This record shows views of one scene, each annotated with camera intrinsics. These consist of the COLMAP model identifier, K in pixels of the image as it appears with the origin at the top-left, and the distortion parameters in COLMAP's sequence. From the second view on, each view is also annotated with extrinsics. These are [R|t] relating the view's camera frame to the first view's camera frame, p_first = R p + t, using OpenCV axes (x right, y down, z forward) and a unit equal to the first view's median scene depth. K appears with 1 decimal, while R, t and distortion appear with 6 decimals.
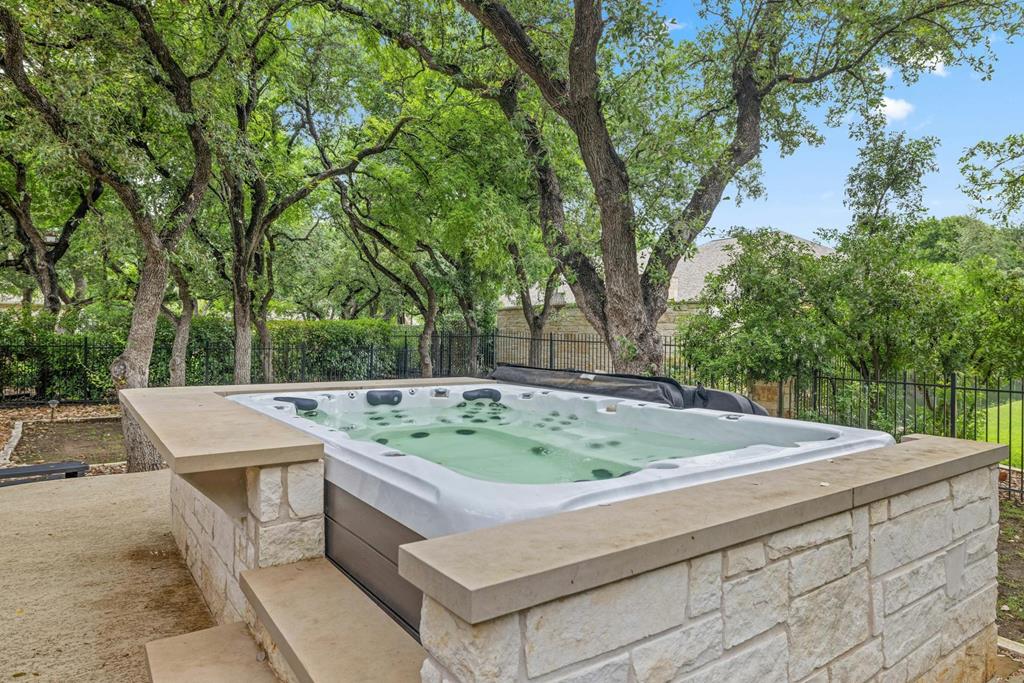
lens RADIAL K [[600.1, 0, 508.6], [0, 600.1, 333.5], [0, 0, 1]] dist [-0.003625, 0.001301]
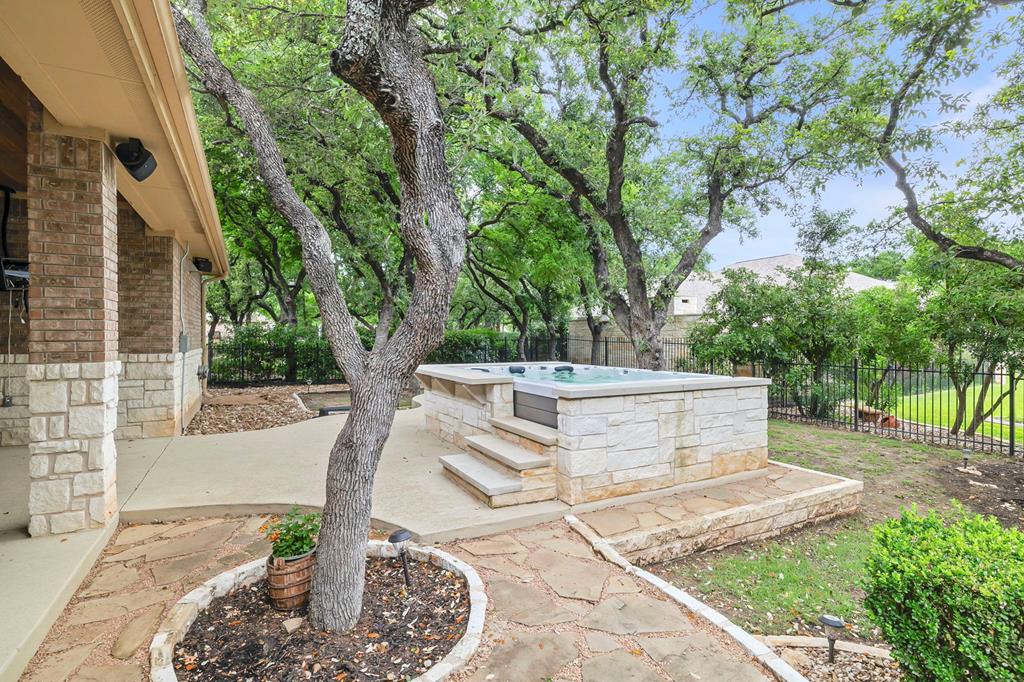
lens RADIAL K [[492.1, 0, 514.2], [0, 492.1, 342.5], [0, 0, 1]] dist [-0.000502, -0.000161]
pose [[0.991562, -0.012536, -0.129028, 0.001848], [0.013837, 0.999862, 0.009191, -0.001643], [0.128895, -0.010899, 0.991598, -0.352641]]
